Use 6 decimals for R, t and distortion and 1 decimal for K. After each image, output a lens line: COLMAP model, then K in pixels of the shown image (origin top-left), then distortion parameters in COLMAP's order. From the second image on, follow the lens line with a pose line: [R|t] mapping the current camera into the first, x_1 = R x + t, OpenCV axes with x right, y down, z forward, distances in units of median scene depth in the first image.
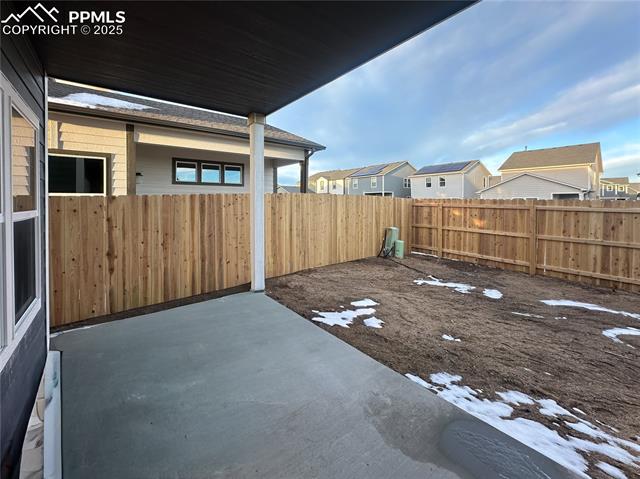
lens RADIAL K [[268.8, 0, 315.1], [0, 268.8, 203.4], [0, 0, 1]] dist [-0.001652, -0.000401]
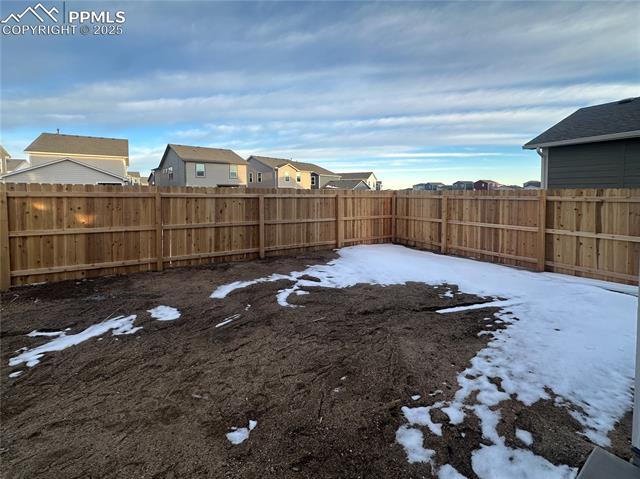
lens RADIAL K [[268.8, 0, 315.1], [0, 268.8, 203.4], [0, 0, 1]] dist [-0.001652, -0.000401]
pose [[0.122727, -0.046406, 0.991355, 0.002994], [0.009058, 0.998917, 0.045638, 0.007750], [-0.992399, 0.003378, 0.123014, 0.388926]]
